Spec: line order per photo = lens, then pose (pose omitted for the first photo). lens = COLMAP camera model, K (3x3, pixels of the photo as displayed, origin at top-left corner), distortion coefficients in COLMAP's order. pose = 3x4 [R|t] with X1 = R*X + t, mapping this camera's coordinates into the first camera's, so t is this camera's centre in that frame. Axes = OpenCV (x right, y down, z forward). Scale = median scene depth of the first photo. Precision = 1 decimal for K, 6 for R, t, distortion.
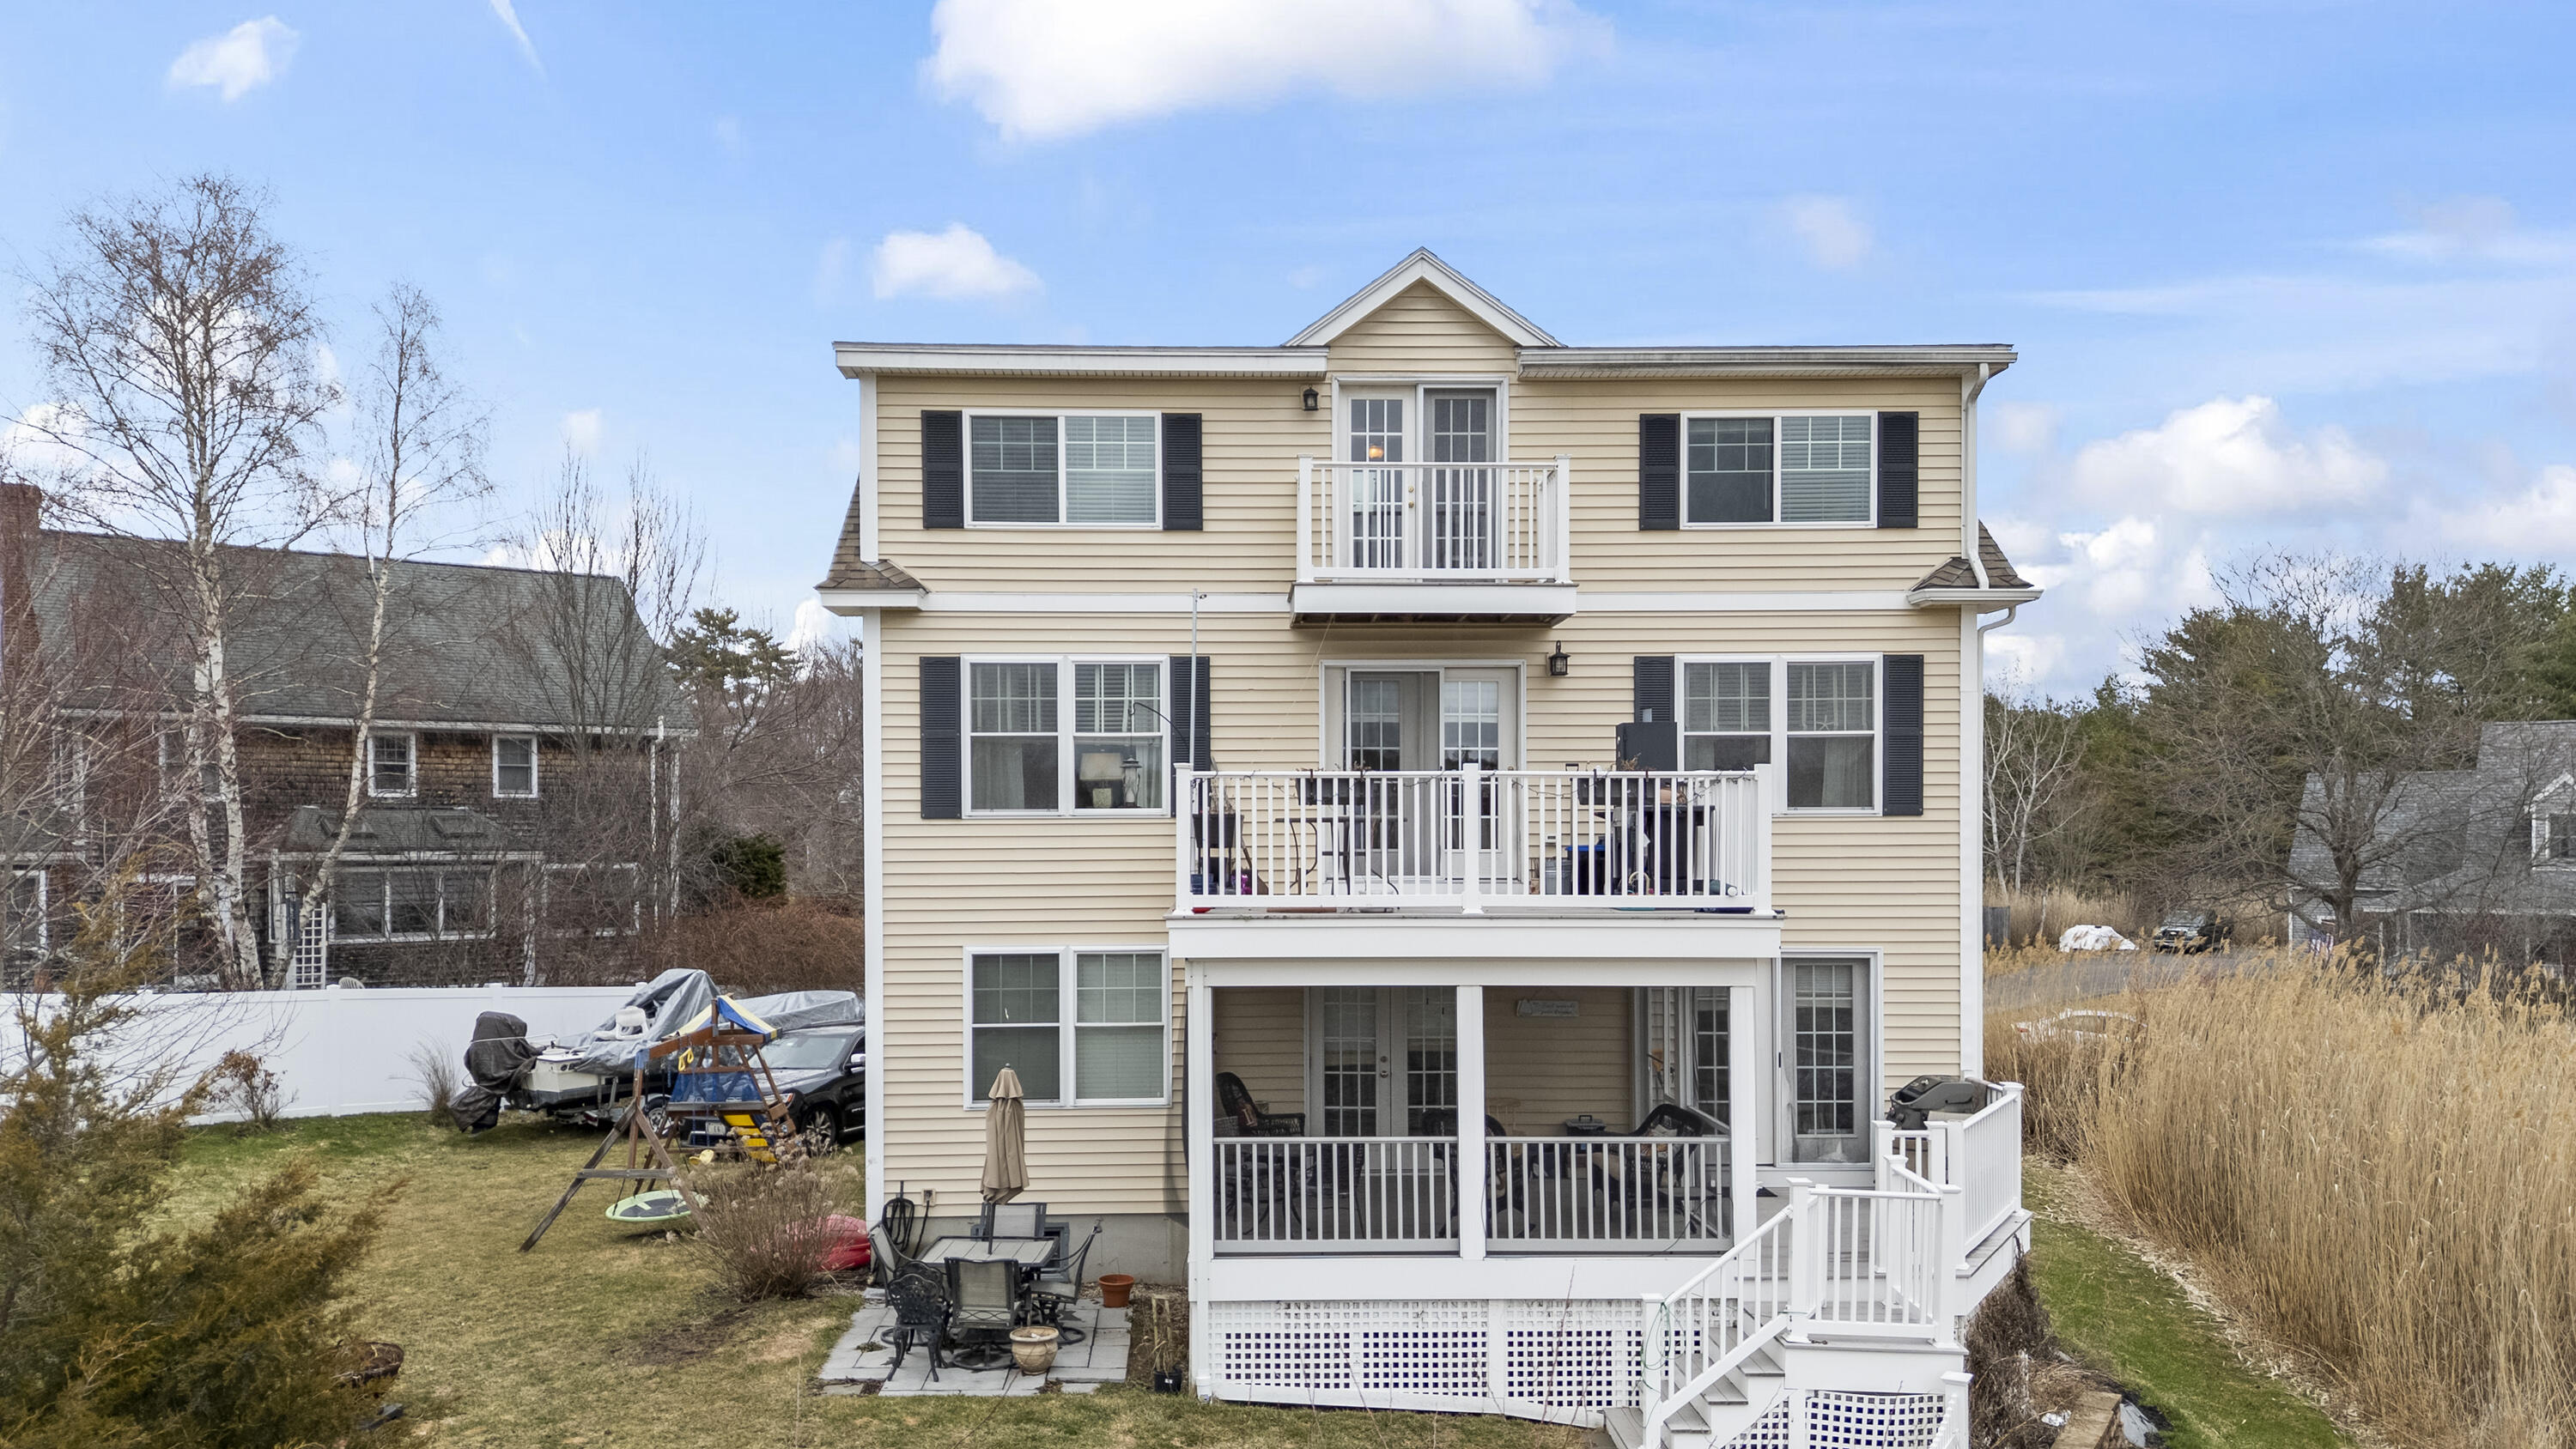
lens RADIAL K [[1845.1, 0, 1308.4], [0, 1845.1, 856.9], [0, 0, 1]] dist [0.059921, -0.034472]
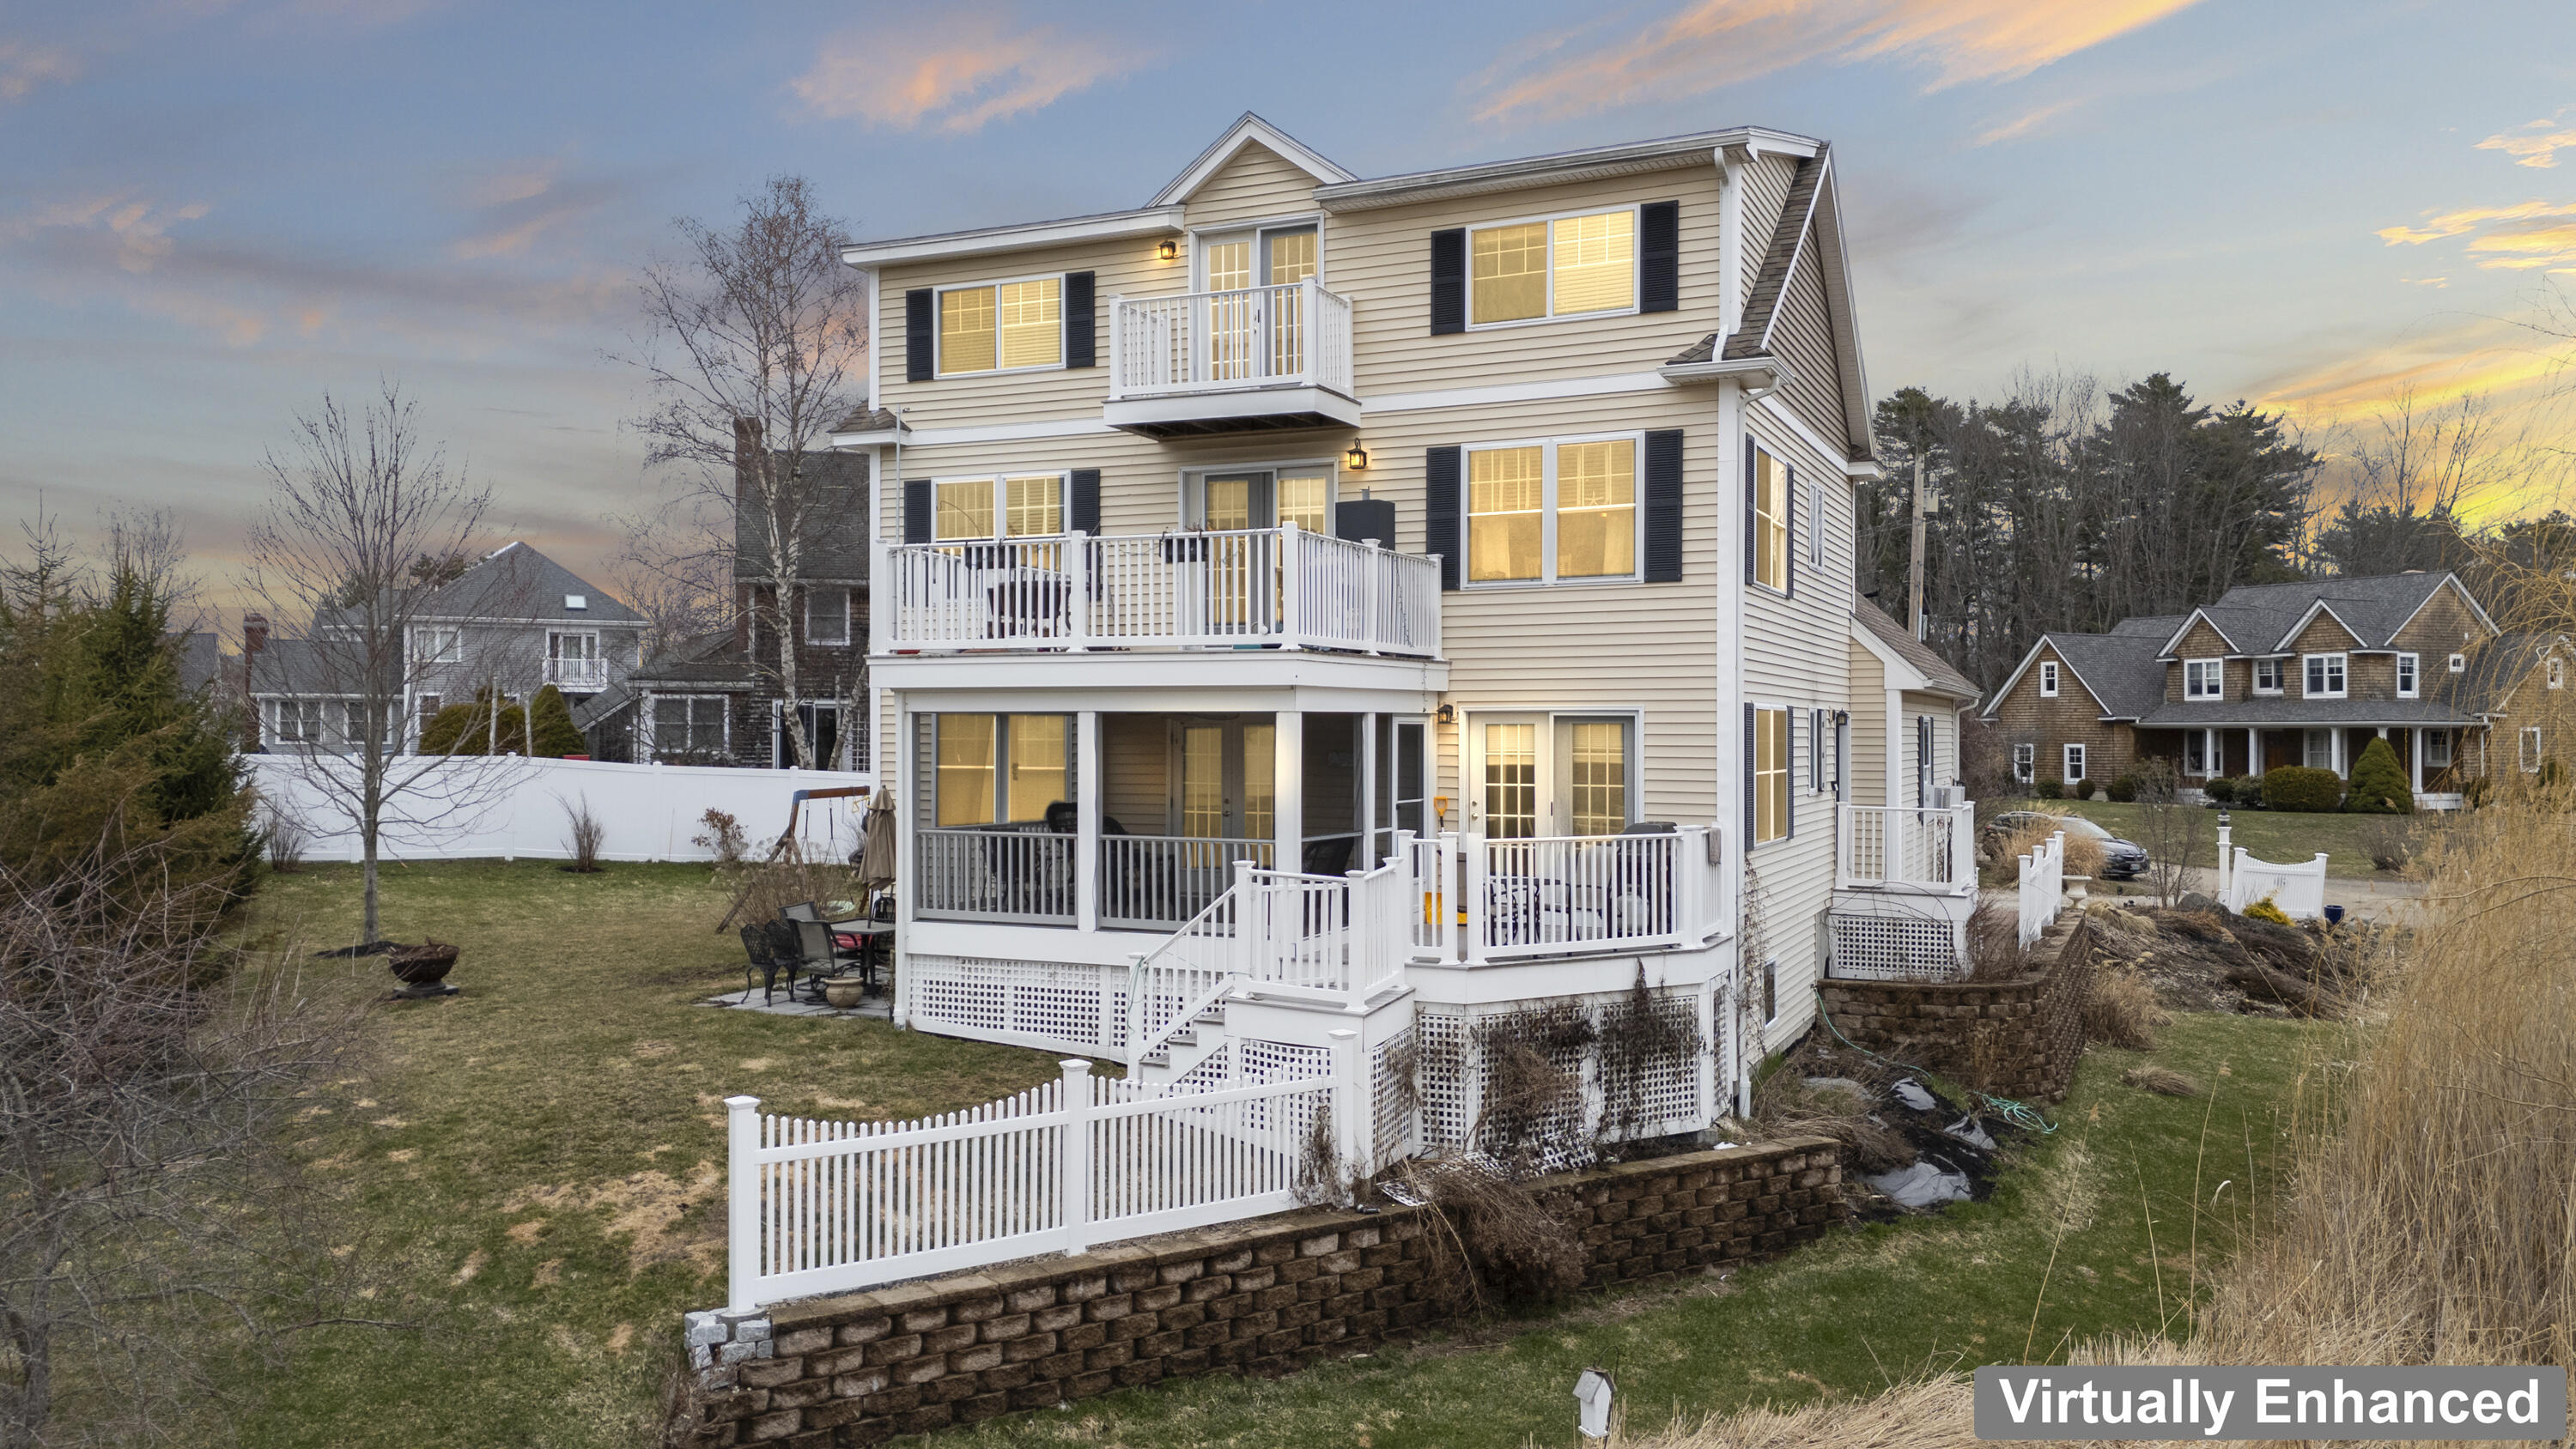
lens RADIAL K [[1845.1, 0, 1305.7], [0, 1845.1, 708.6], [0, 0, 1]] dist [0.059921, -0.034472]
pose [[0.898250, 0.000171, -0.439484, 0.606923], [-0.006236, 0.999904, -0.012356, 0.065116], [0.439440, 0.013840, 0.898165, -0.039499]]
